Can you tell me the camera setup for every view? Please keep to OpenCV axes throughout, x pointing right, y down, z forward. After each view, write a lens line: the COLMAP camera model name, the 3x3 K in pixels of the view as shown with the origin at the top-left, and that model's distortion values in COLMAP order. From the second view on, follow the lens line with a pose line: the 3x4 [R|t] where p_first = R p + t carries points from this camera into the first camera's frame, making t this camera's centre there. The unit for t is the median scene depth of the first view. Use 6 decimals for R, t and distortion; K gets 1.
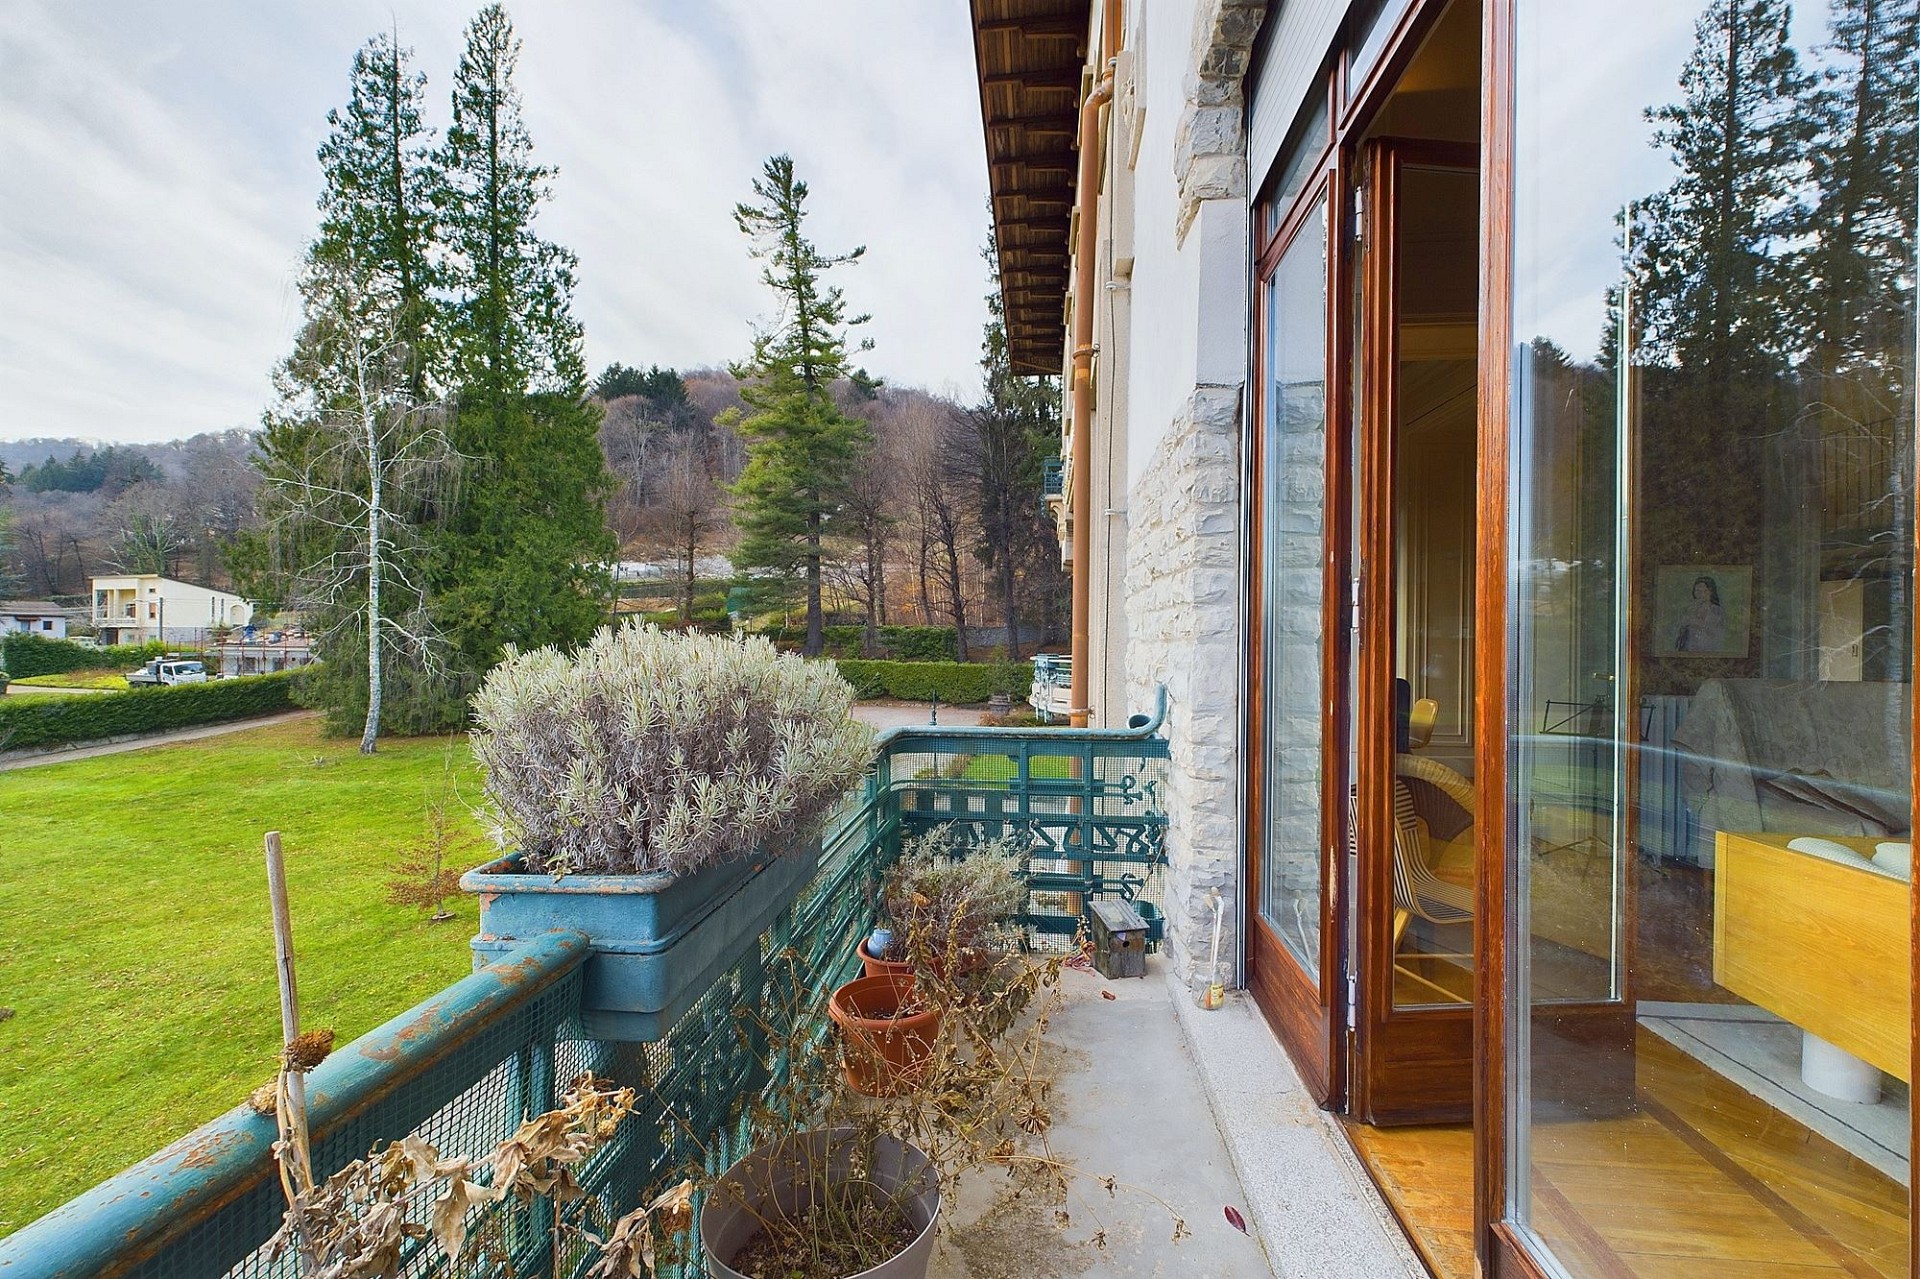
lens RADIAL K [[836.7, 0, 958.4], [0, 836.7, 640.1], [0, 0, 1]] dist [0.001281, 0.000531]
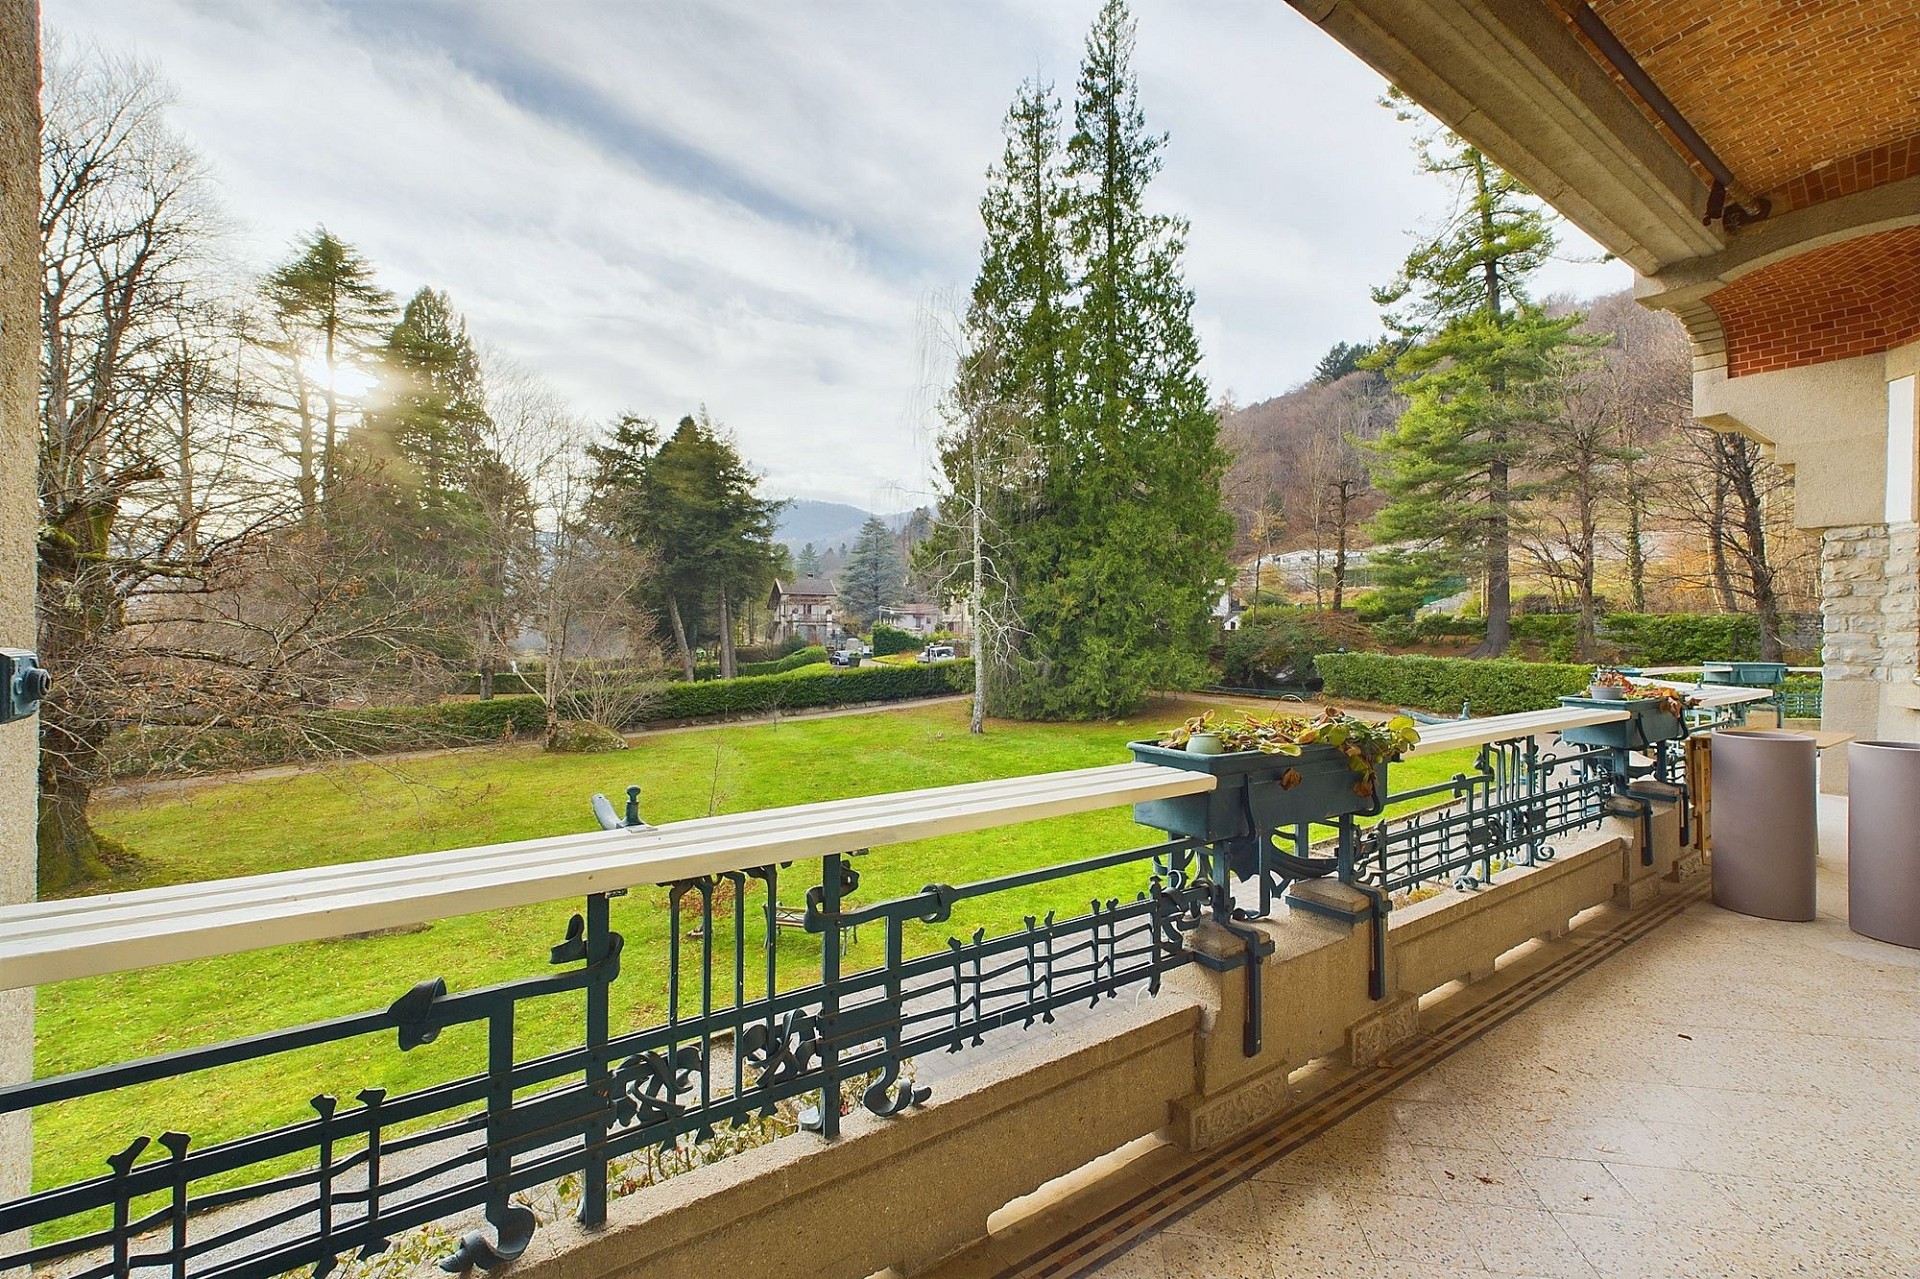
lens RADIAL K [[836.7, 0, 974.5], [0, 836.7, 629.0], [0, 0, 1]] dist [0.001281, 0.000531]
pose [[0.666609, 0.003609, -0.745399, 0.085531], [-0.009120, 0.999953, -0.003314, 0.002245], [0.745352, 0.009008, 0.666611, 0.217512]]
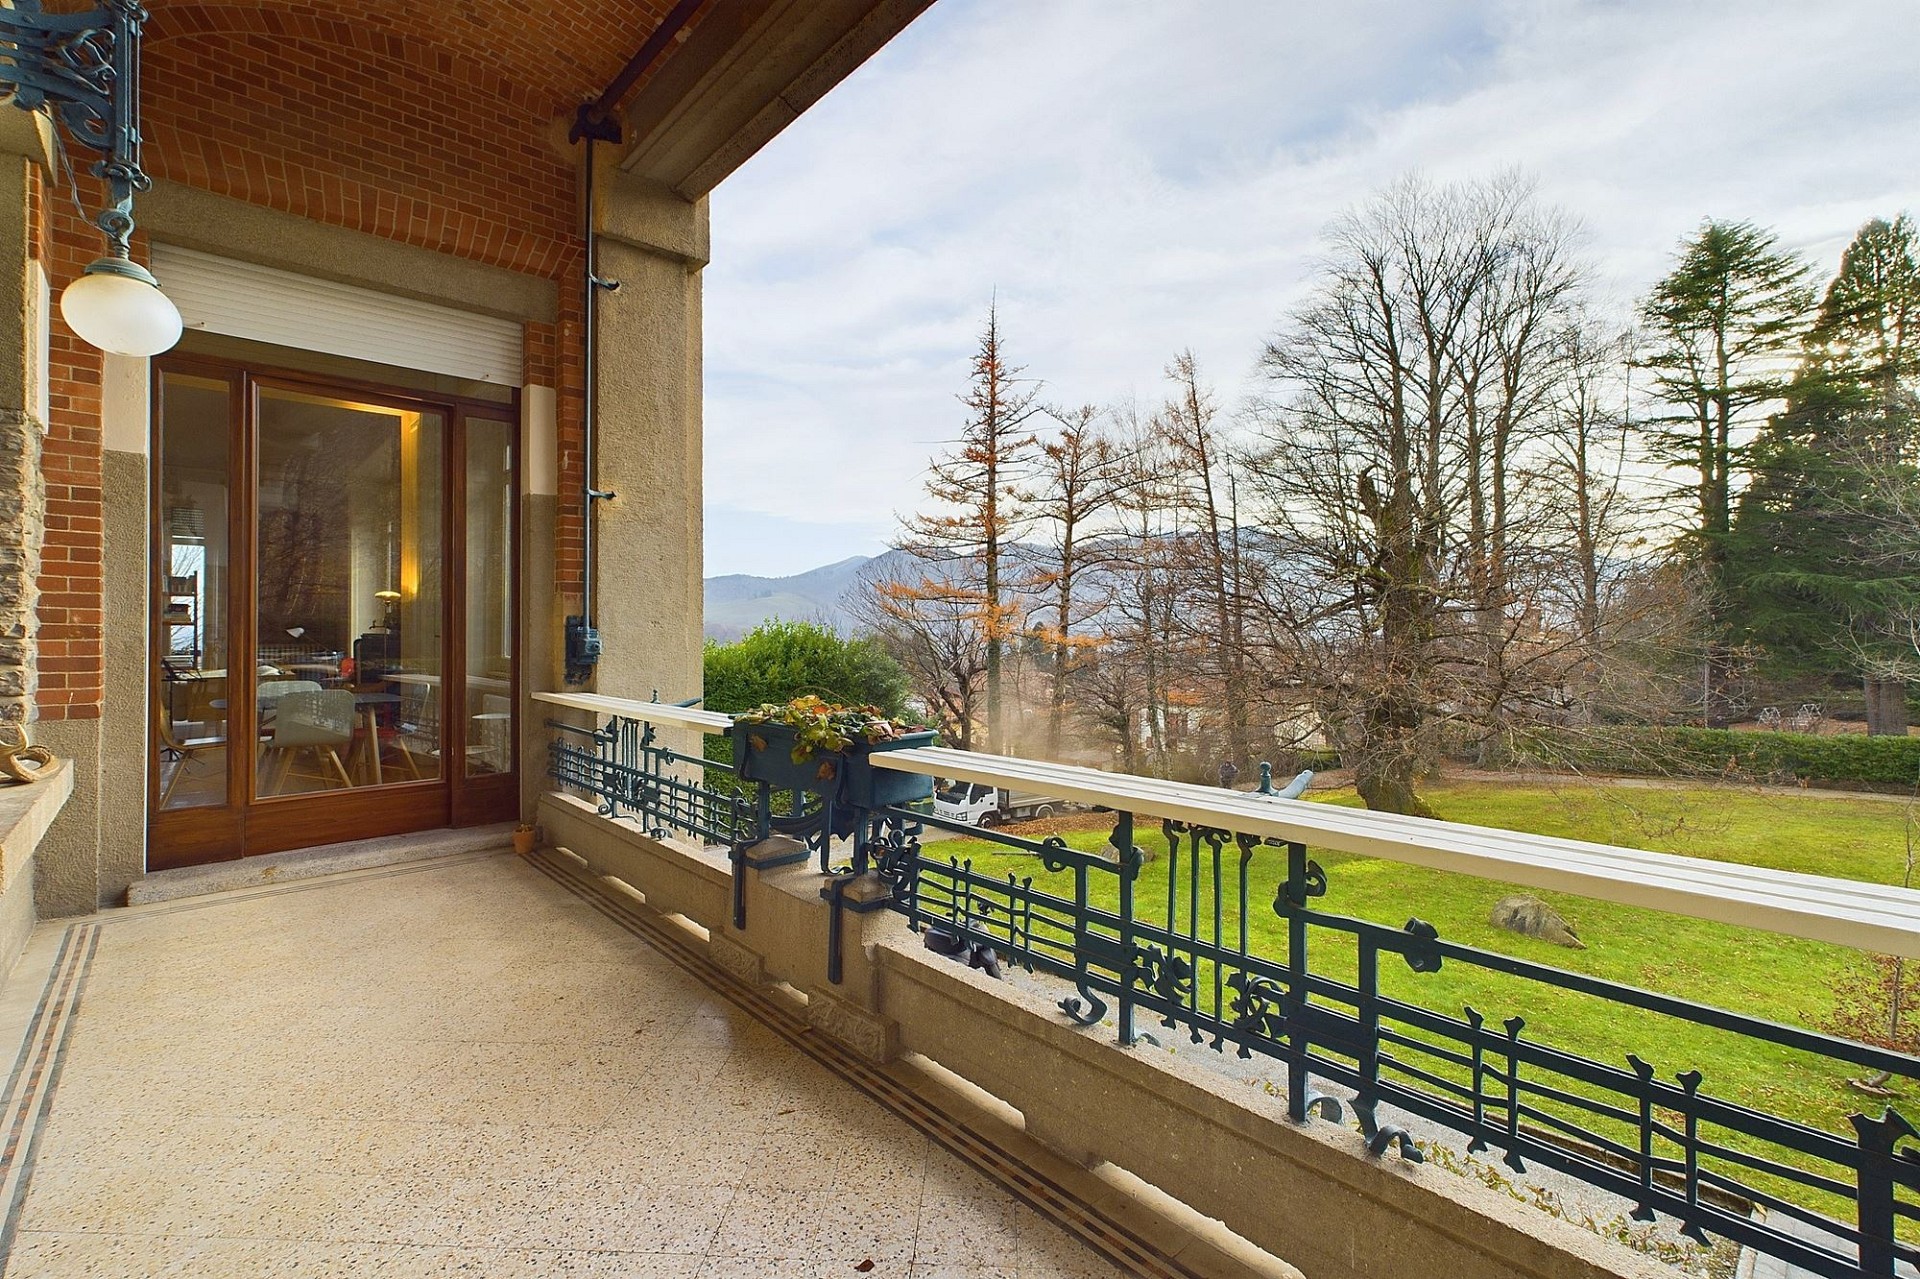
lens RADIAL K [[836.7, 0, 956.9], [0, 836.7, 635.6], [0, 0, 1]] dist [0.001281, 0.000531]
pose [[-0.664166, -0.001473, -0.747584, 0.244010], [-0.003190, 0.999995, 0.000863, 0.004807], [0.747579, 0.002958, -0.664167, 0.932328]]
